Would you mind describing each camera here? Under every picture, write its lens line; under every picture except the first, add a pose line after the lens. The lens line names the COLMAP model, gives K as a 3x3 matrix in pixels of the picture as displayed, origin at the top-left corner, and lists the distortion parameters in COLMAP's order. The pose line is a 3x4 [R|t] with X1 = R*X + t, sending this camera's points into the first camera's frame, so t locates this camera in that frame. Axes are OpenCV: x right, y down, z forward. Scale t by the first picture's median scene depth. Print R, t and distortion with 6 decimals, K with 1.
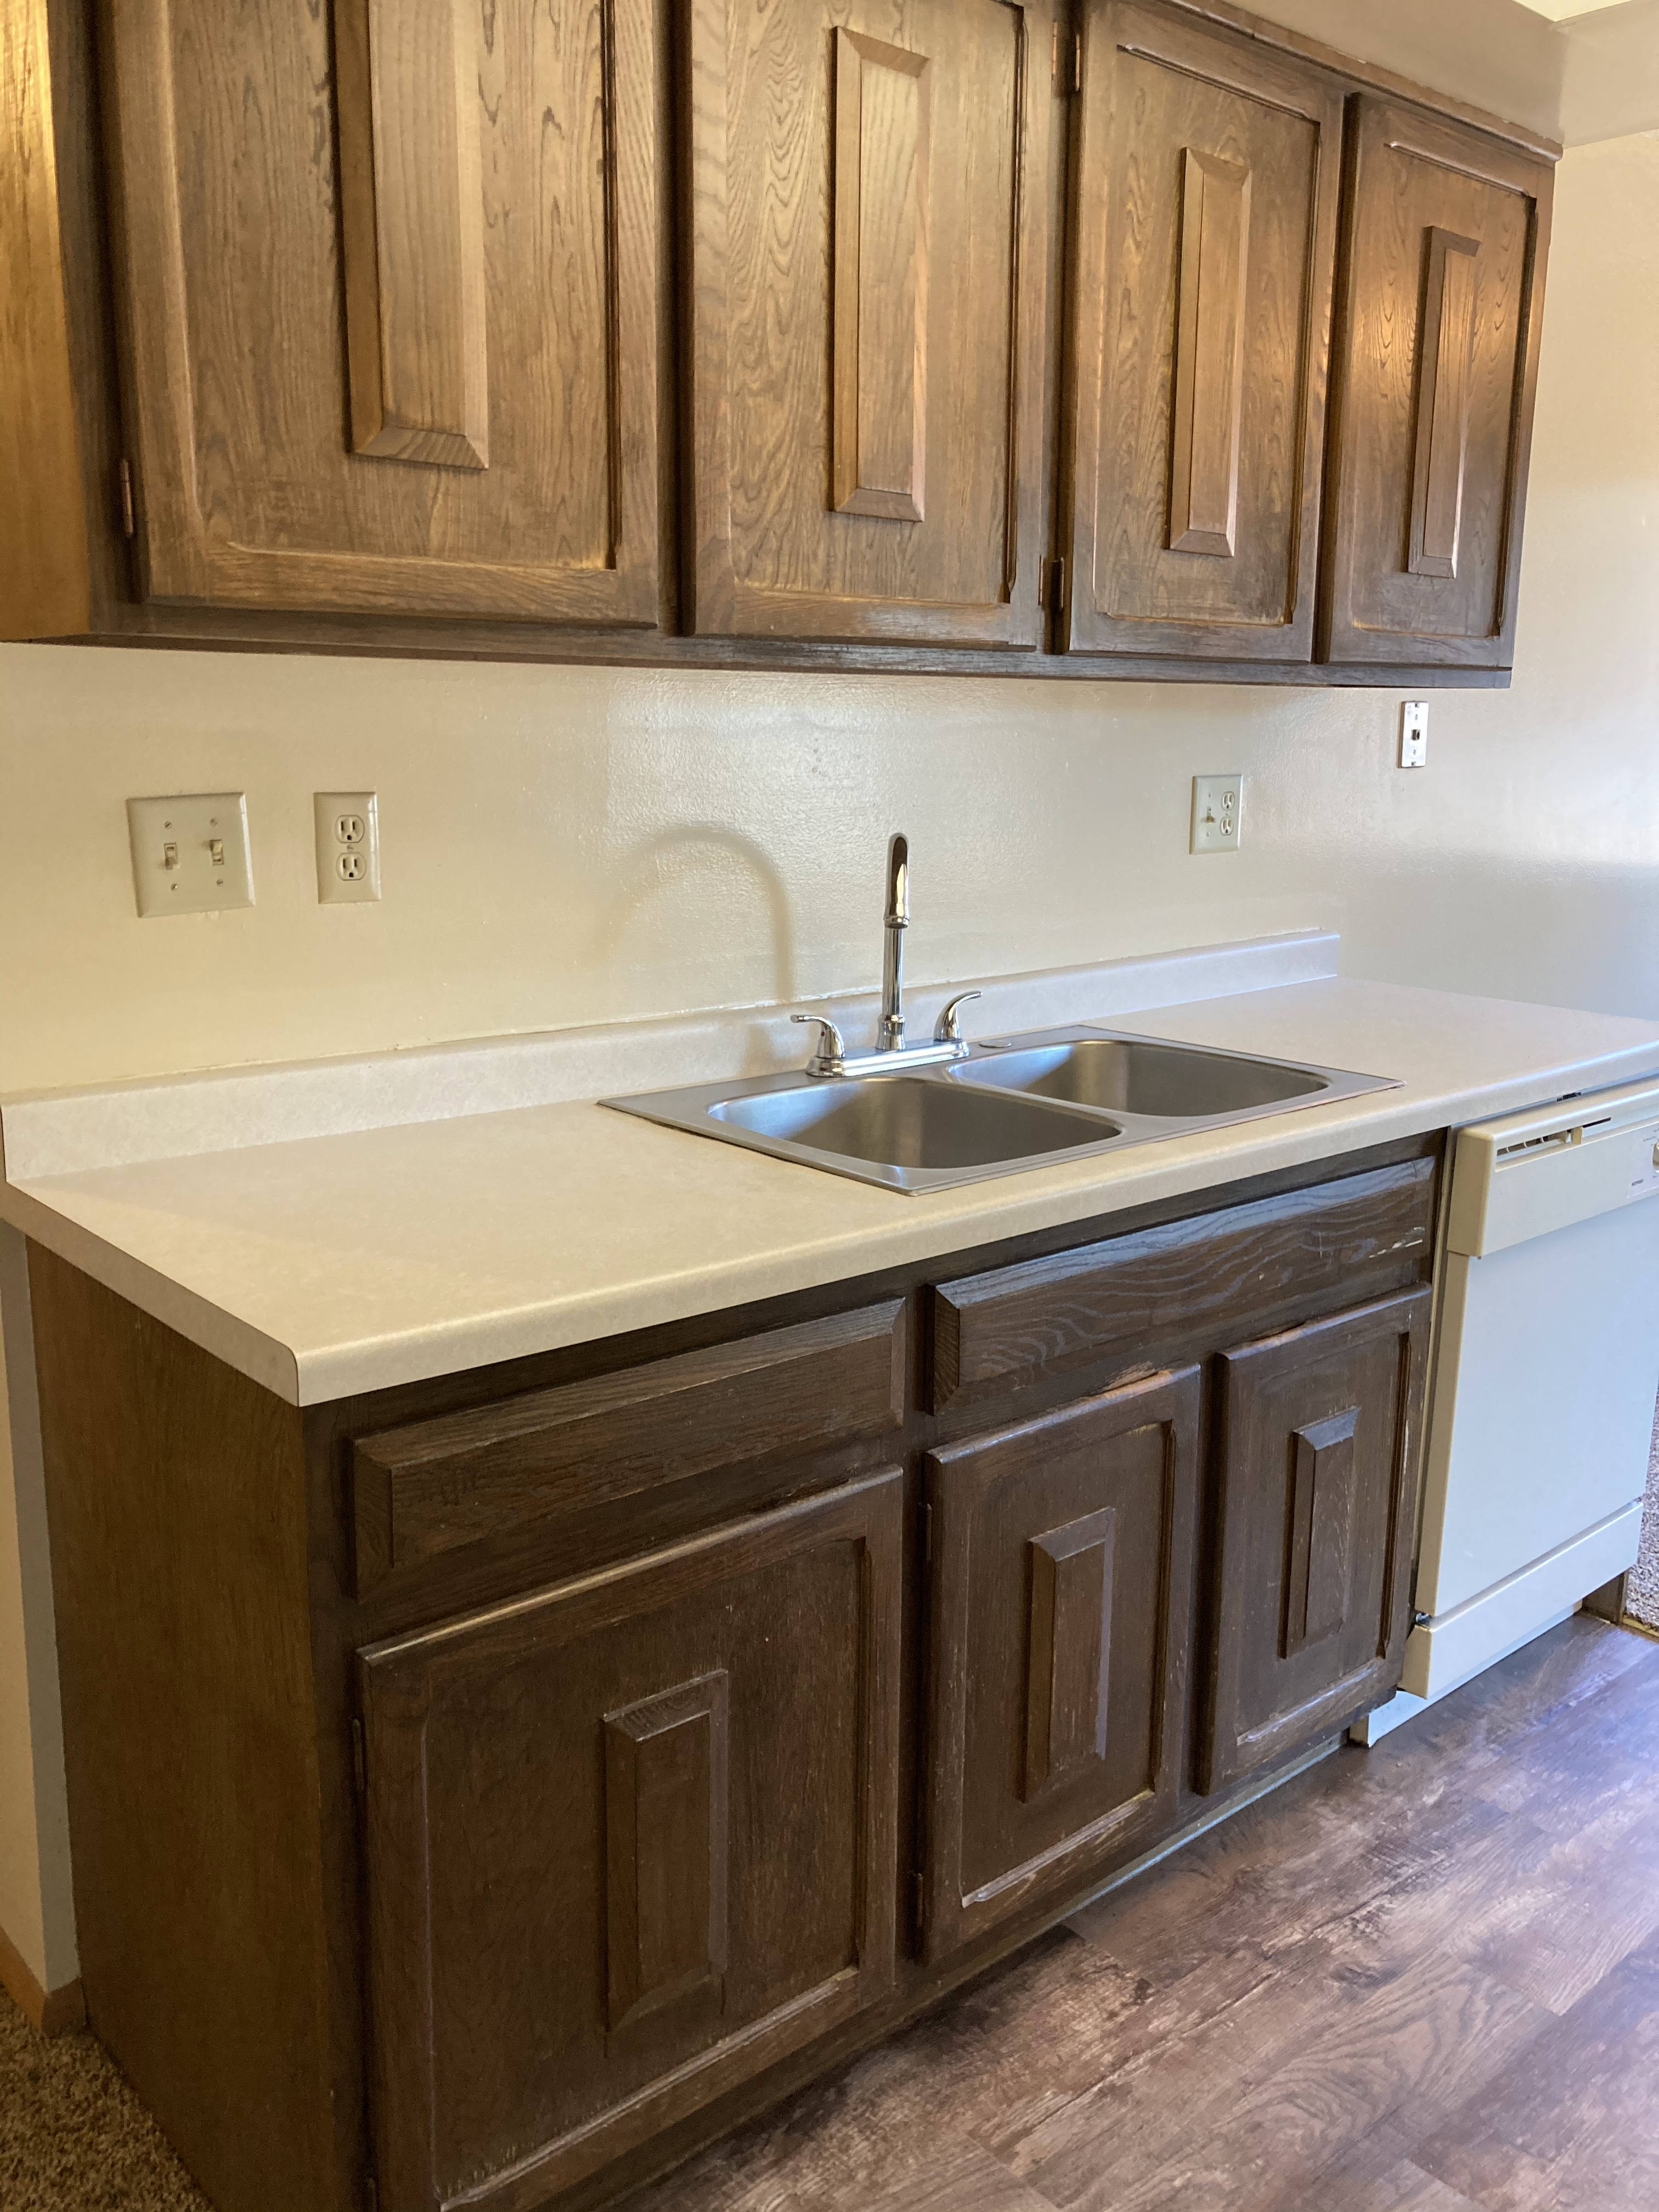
lens RADIAL K [[1795.5, 0, 801.1], [0, 1795.5, 1069.2], [0, 0, 1]] dist [0.060442, -0.094144]
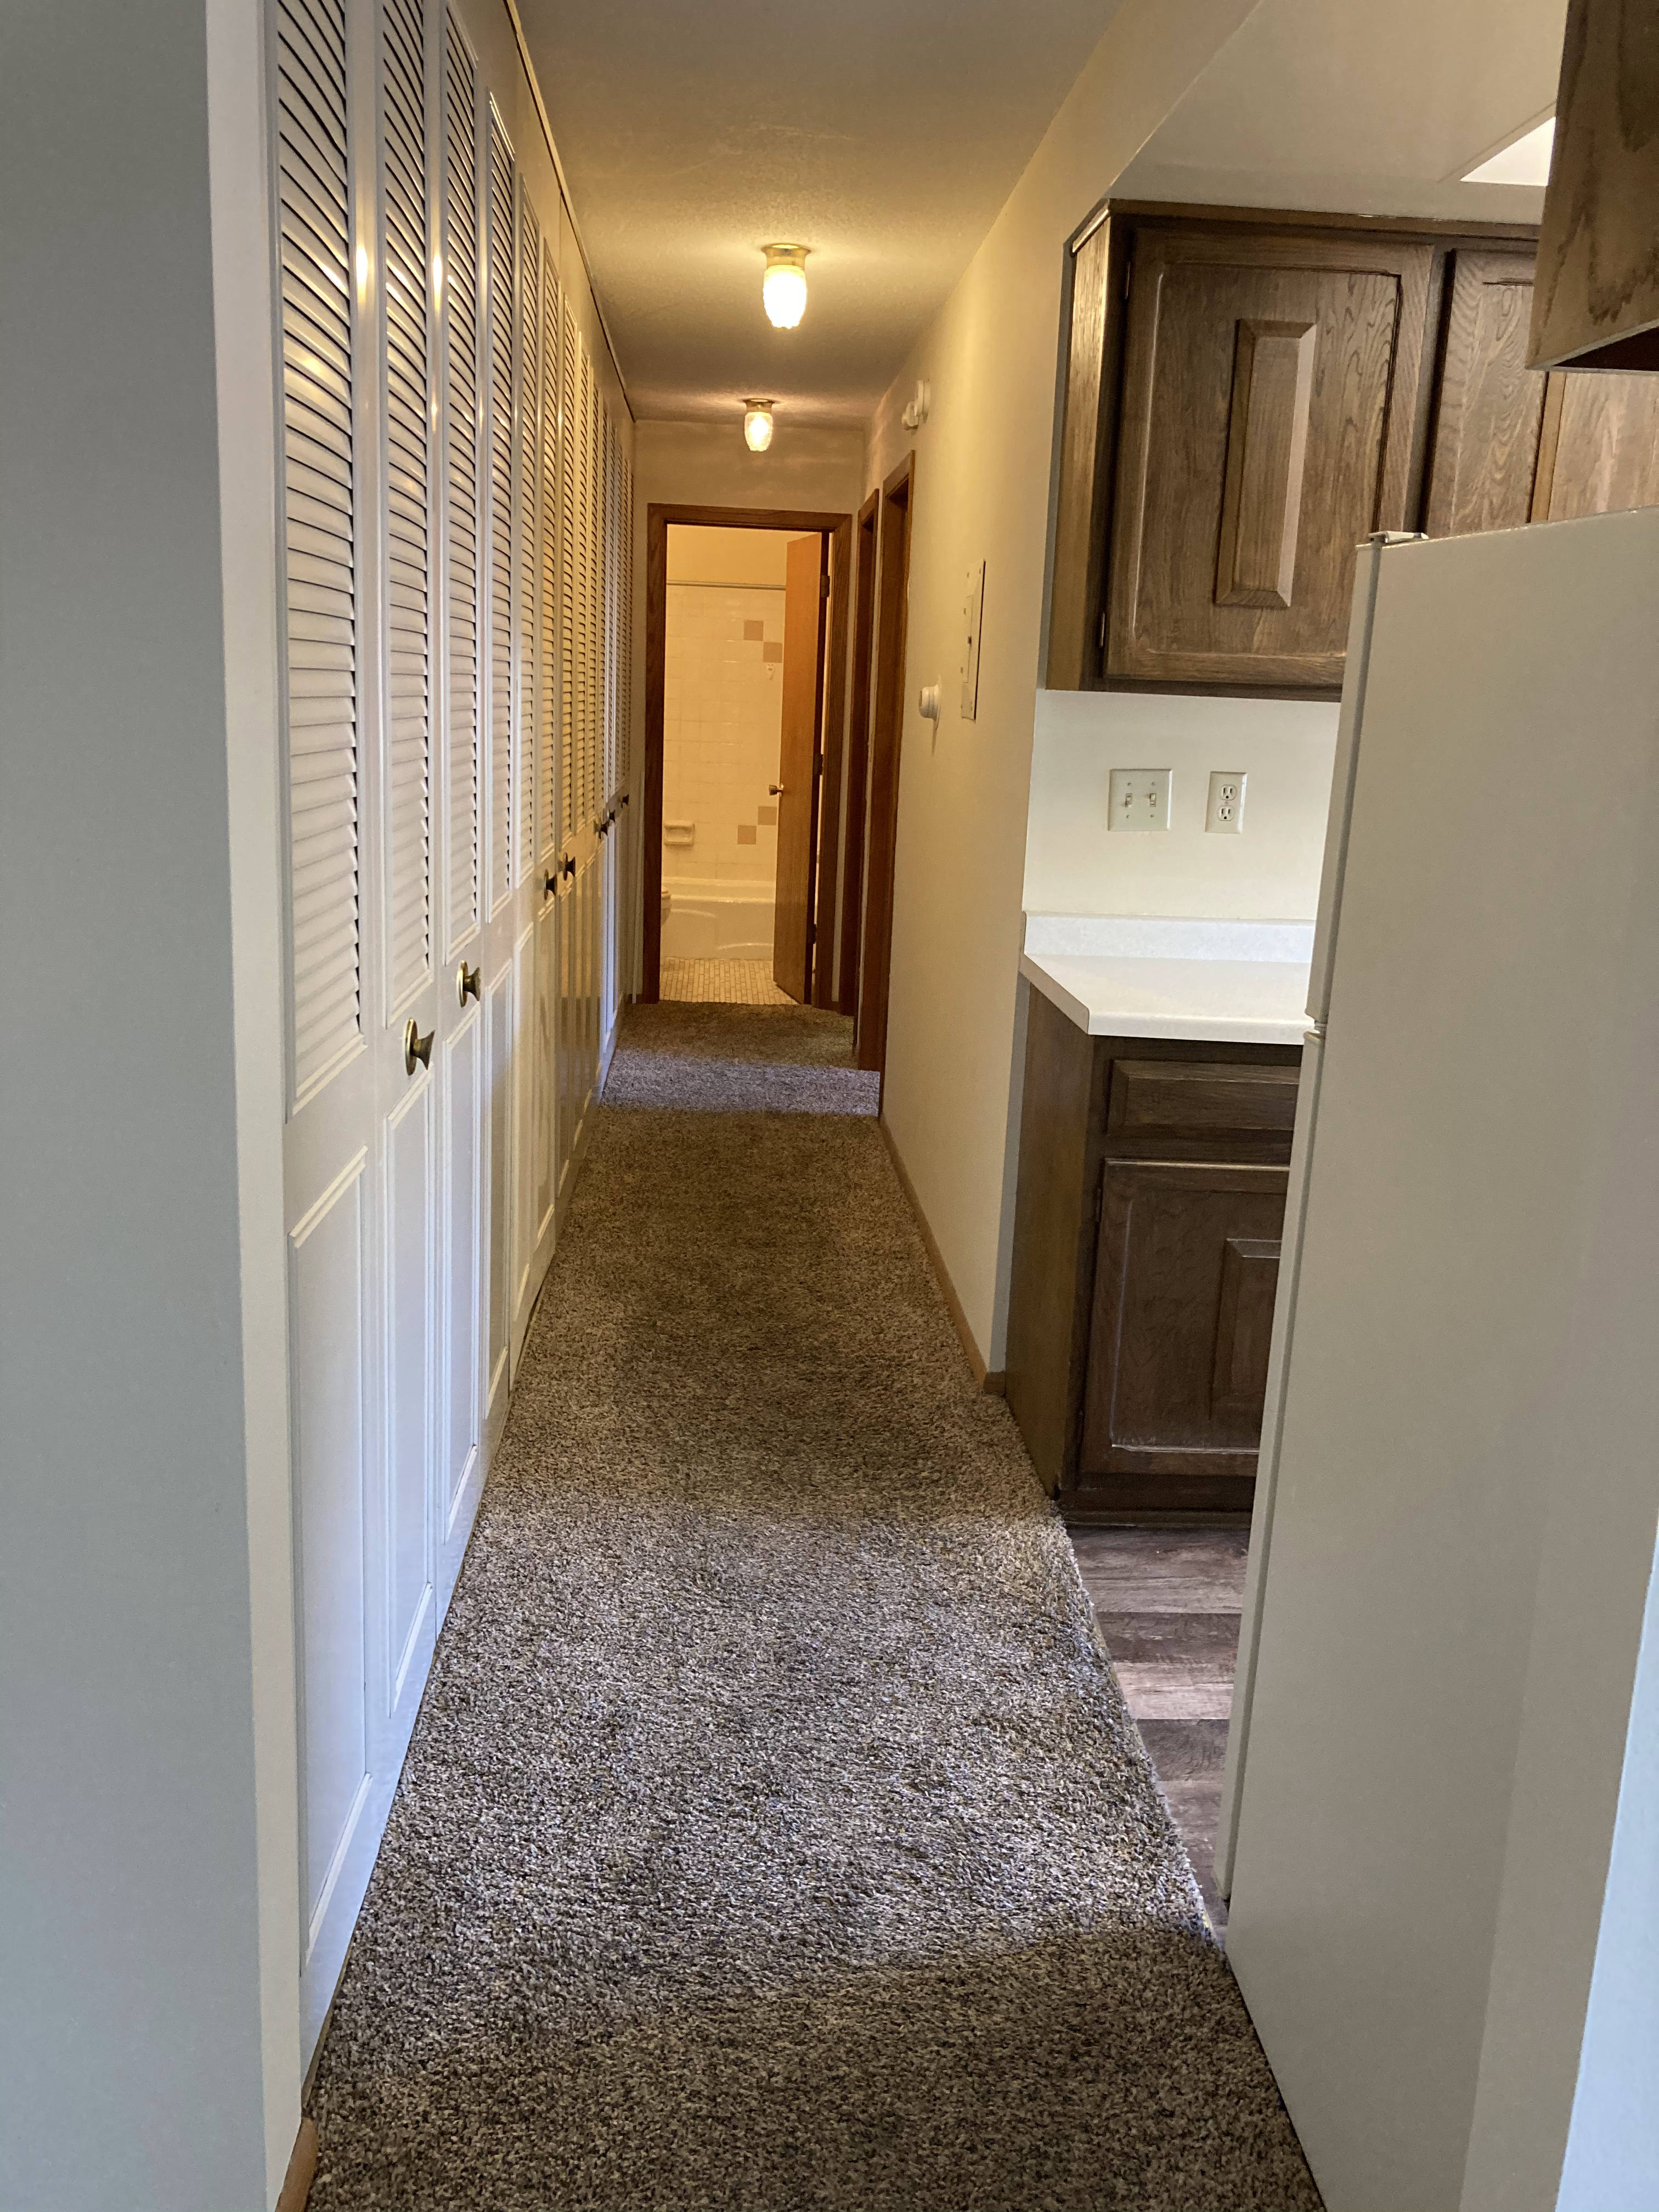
lens RADIAL K [[1812.9, 0, 850.4], [0, 1812.9, 1103.4], [0, 0, 1]] dist [0.038524, -0.043230]
pose [[0.806467, 0.161082, -0.568914, 0.643581], [-0.146403, 0.986615, 0.071814, 0.120001], [0.572867, 0.025375, 0.819255, -0.851340]]
